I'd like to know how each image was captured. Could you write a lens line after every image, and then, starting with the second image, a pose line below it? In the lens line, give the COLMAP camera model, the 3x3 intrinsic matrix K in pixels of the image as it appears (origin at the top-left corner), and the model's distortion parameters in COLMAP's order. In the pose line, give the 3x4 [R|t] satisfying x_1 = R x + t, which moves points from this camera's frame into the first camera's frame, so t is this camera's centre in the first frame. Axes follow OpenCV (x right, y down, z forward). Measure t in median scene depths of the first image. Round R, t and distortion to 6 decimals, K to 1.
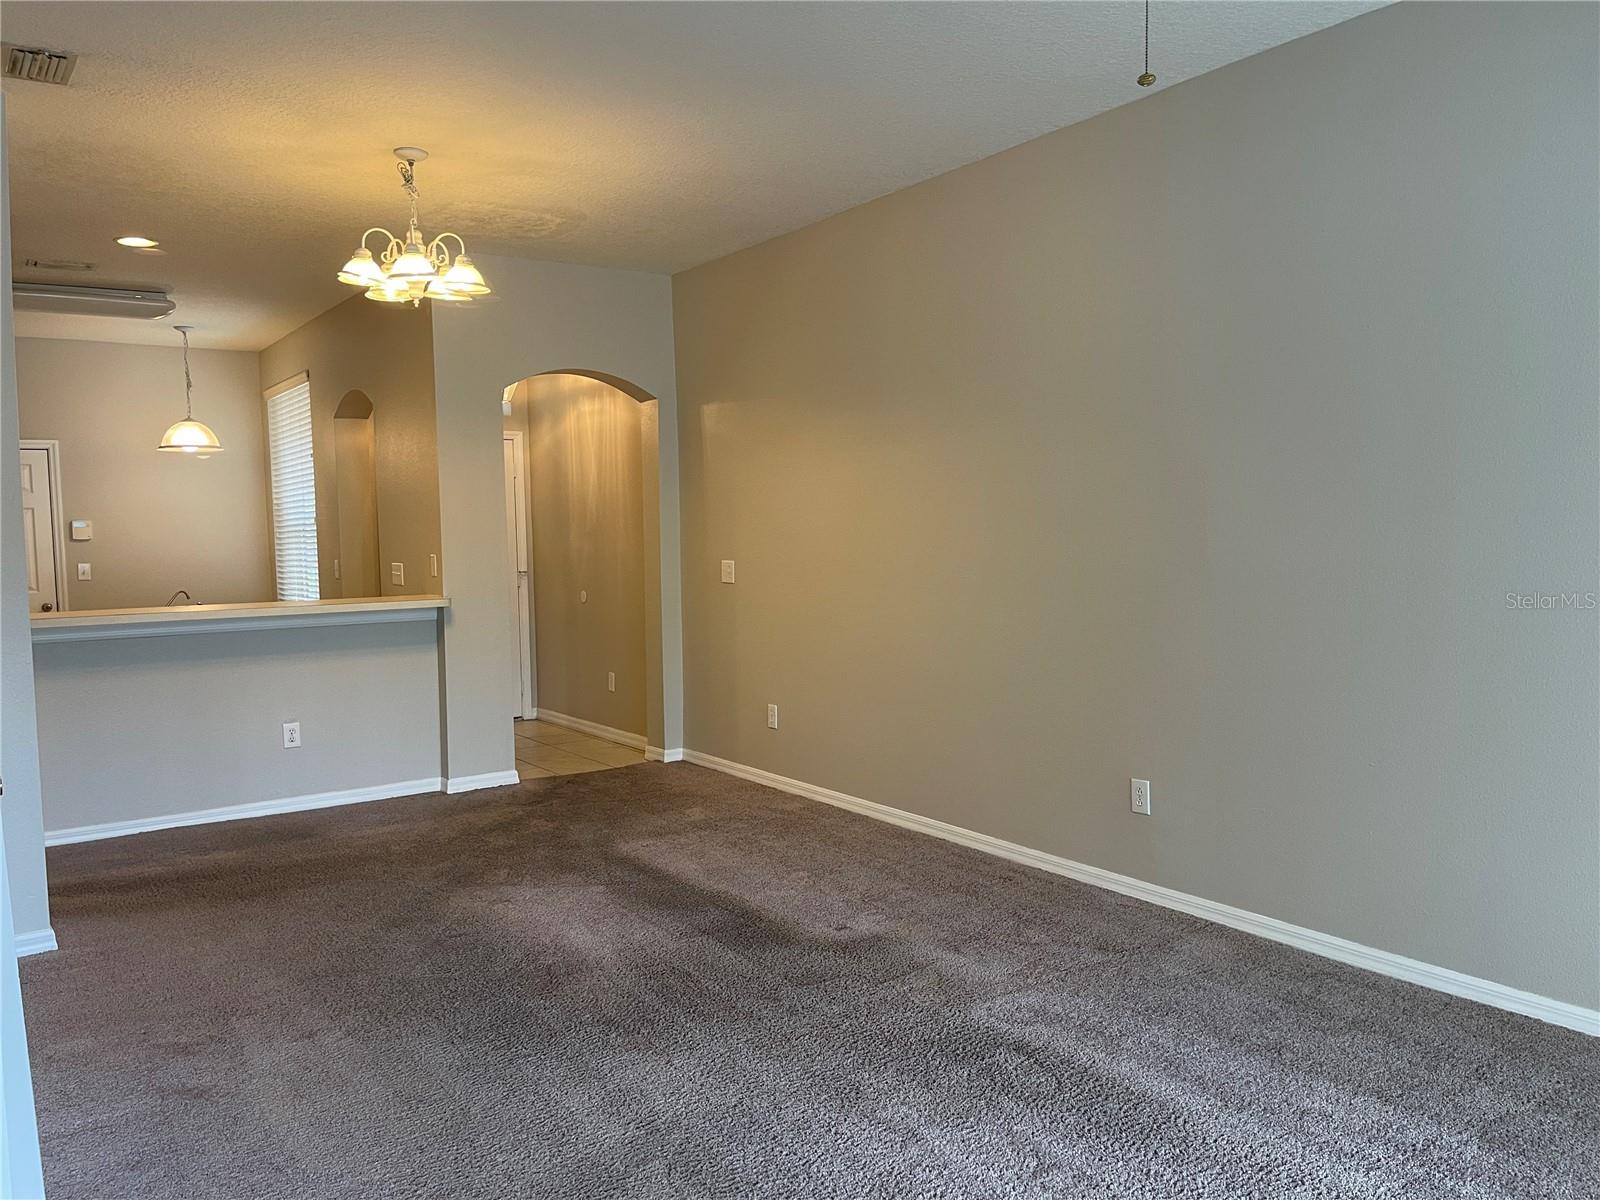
lens RADIAL K [[1227.6, 0, 783.1], [0, 1227.6, 602.2], [0, 0, 1]] dist [0.065909, -0.087203]
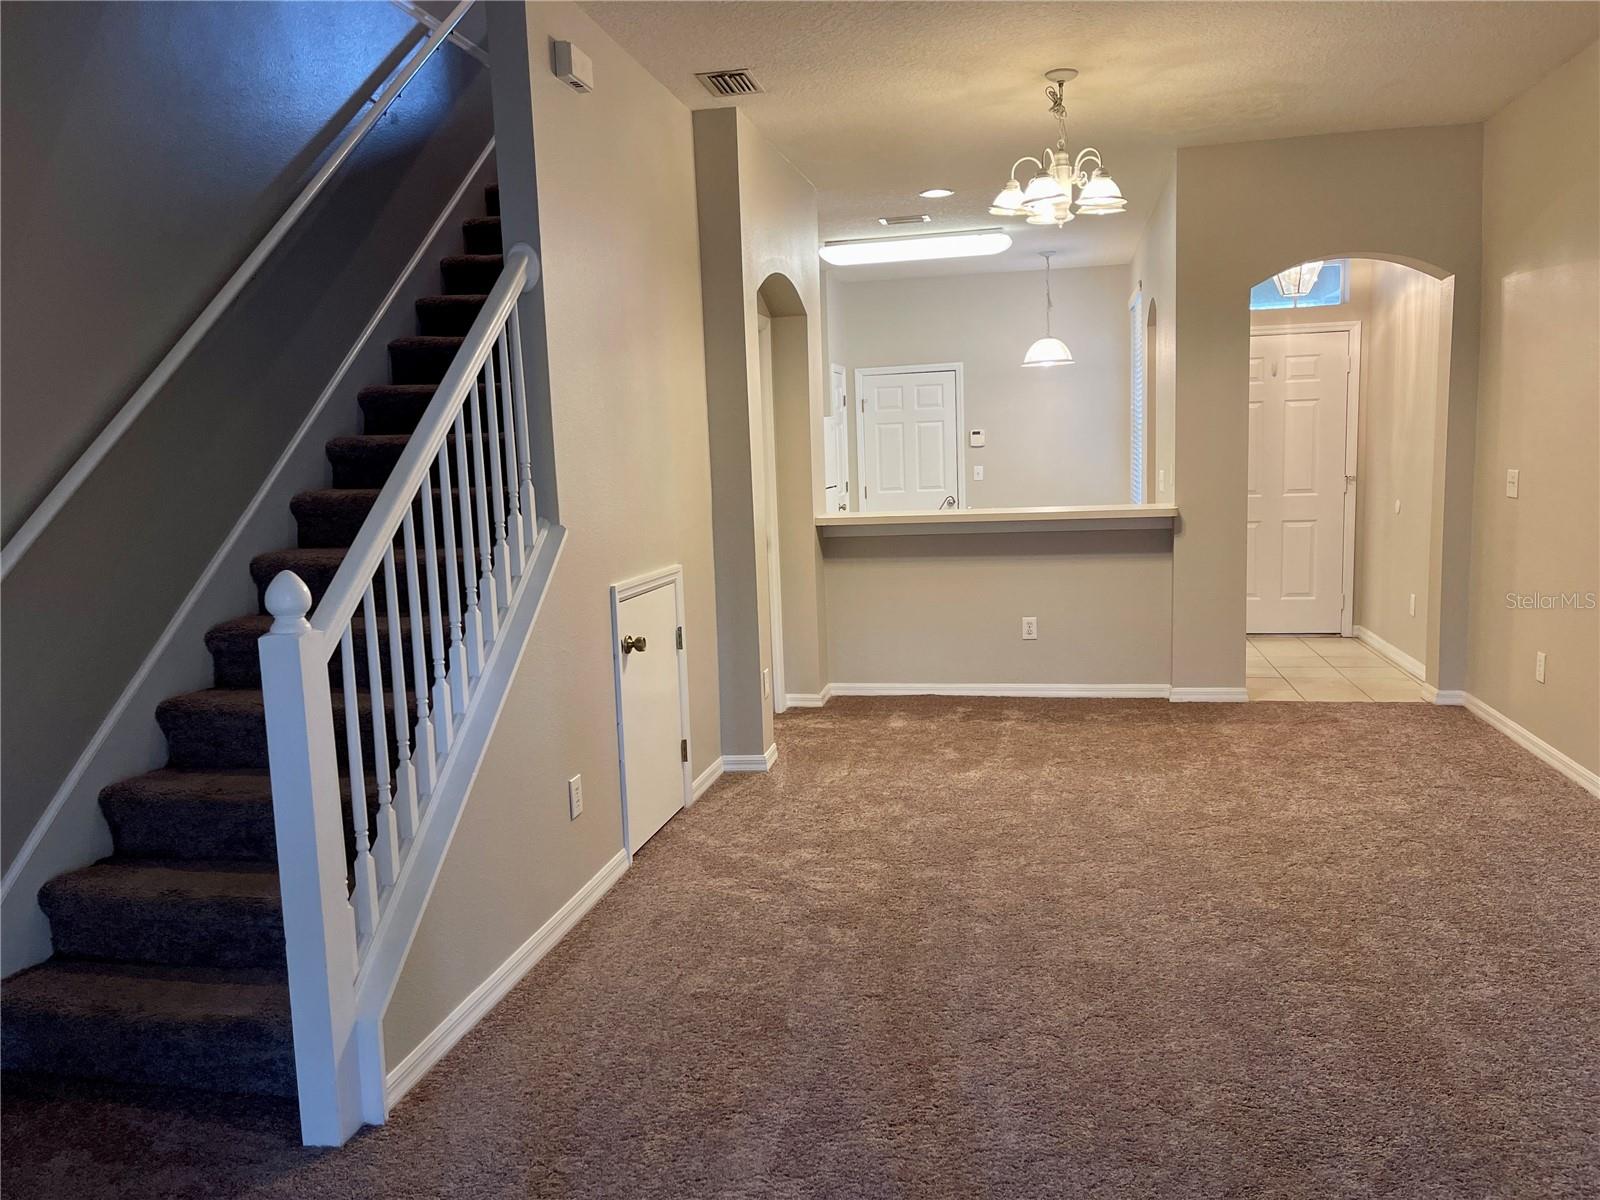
lens RADIAL K [[1227.6, 0, 783.1], [0, 1227.6, 602.2], [0, 0, 1]] dist [0.065909, -0.087203]
pose [[0.687449, 0.082949, -0.721480, 0.187101], [-0.019322, 0.995193, 0.096008, -0.013194], [0.725976, -0.052060, 0.685747, 0.064474]]
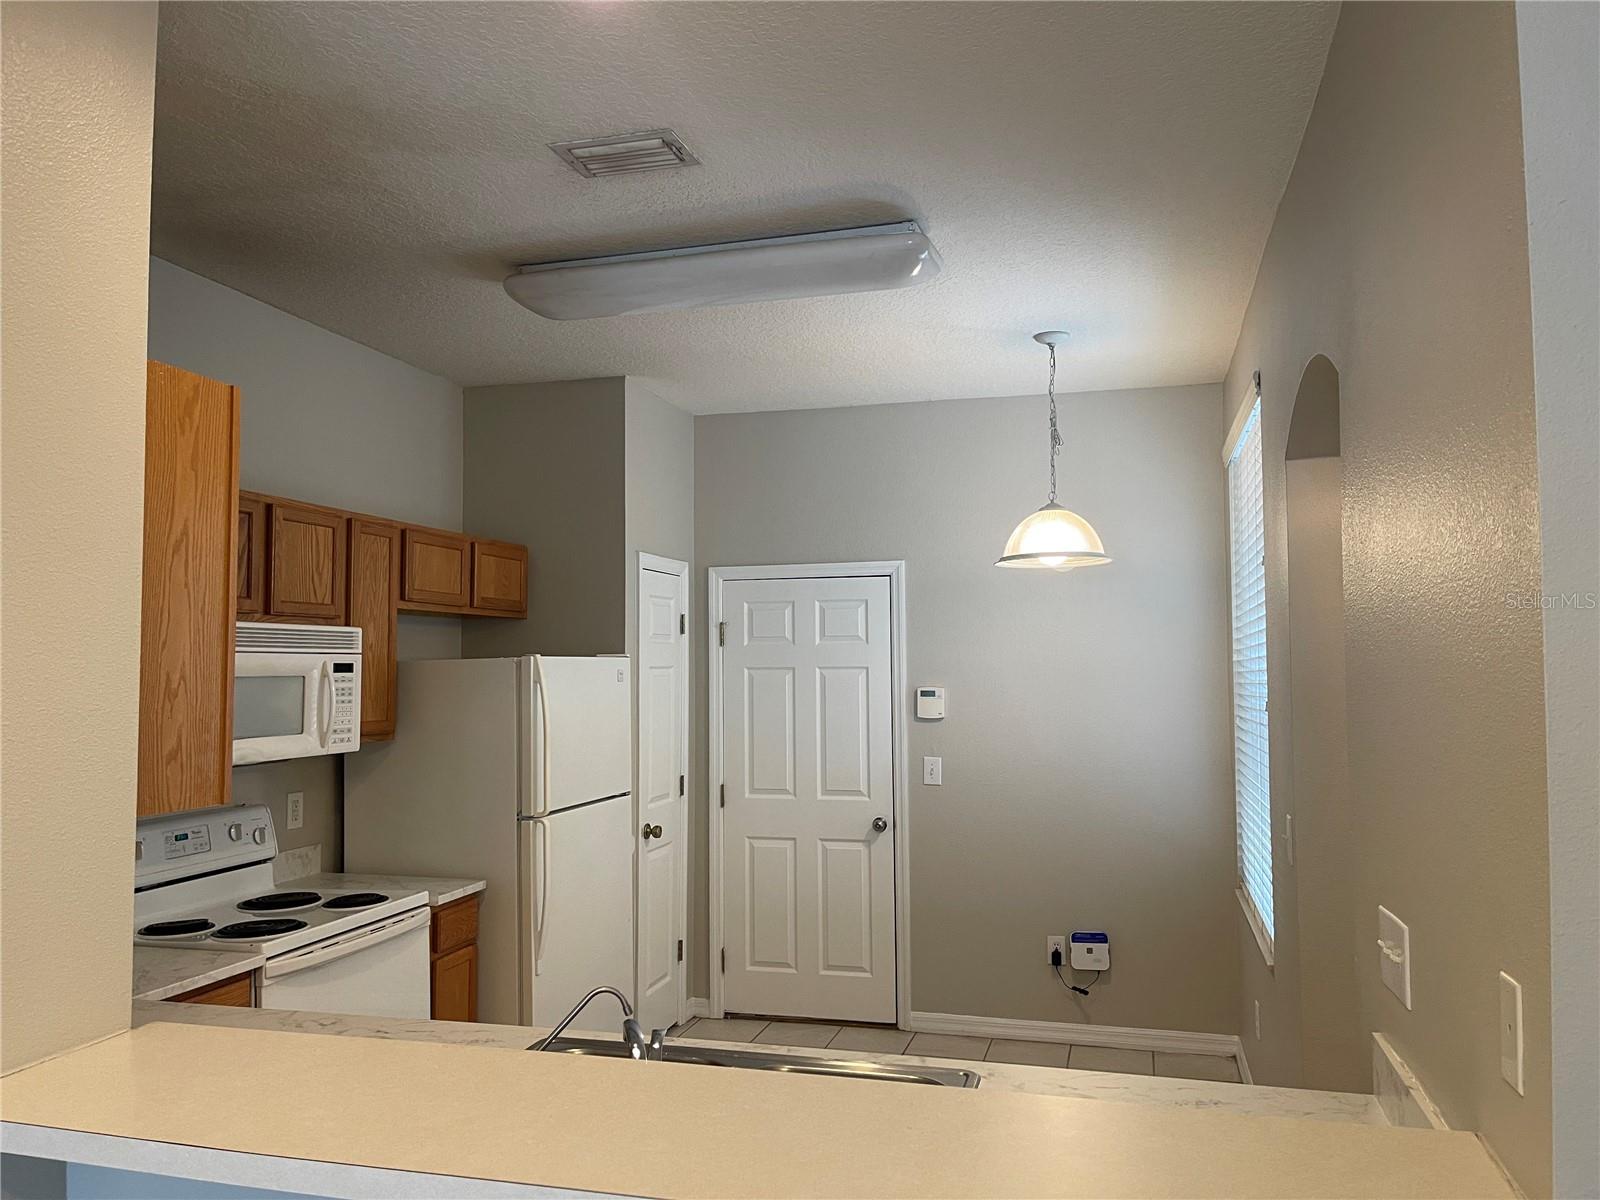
lens RADIAL K [[1227.6, 0, 783.1], [0, 1227.6, 602.2], [0, 0, 1]] dist [0.065909, -0.087203]
pose [[0.647545, -0.029972, -0.761438, -0.164329], [-0.052496, 0.995098, -0.083814, -0.059883], [0.760217, 0.094246, 0.642797, 0.619694]]
